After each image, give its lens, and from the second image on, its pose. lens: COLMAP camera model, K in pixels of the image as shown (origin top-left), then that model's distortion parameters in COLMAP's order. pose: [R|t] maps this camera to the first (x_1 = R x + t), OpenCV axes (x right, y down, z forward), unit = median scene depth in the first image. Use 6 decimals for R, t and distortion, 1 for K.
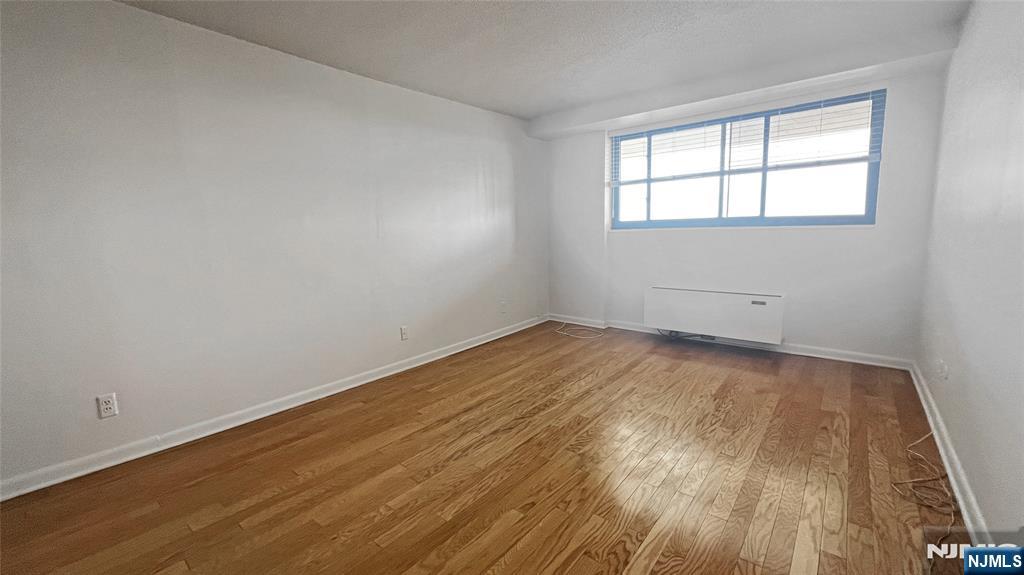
lens RADIAL K [[412.4, 0, 512.0], [0, 412.4, 287.5], [0, 0, 1]] dist [-0.002332, -0.000265]
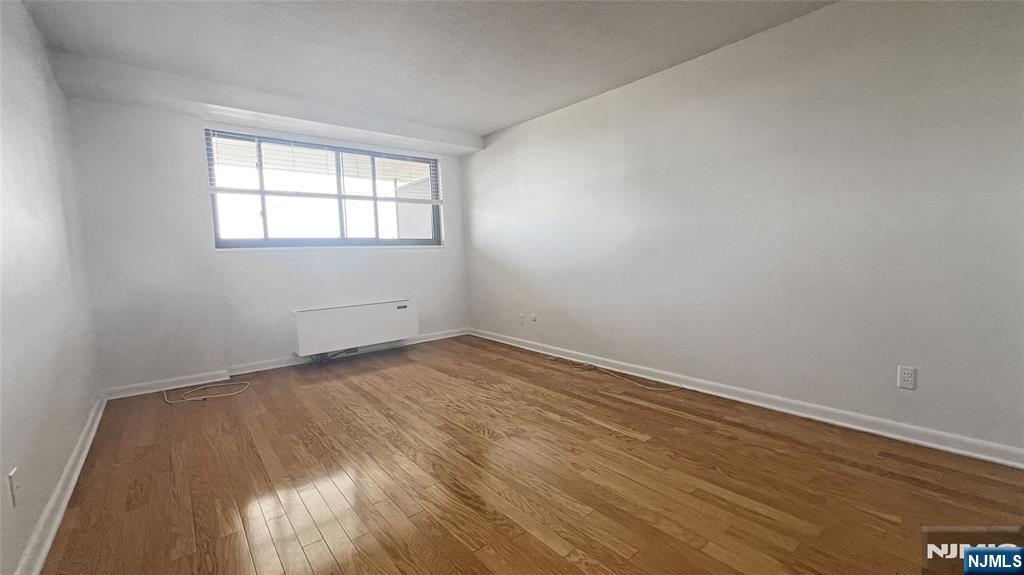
lens RADIAL K [[412.4, 0, 512.0], [0, 412.4, 287.5], [0, 0, 1]] dist [-0.002332, -0.000265]
pose [[0.178615, -0.069198, 0.981483, -0.547669], [0.157740, 0.986635, 0.040855, -0.018728], [-0.971192, 0.147522, 0.187143, 0.446019]]
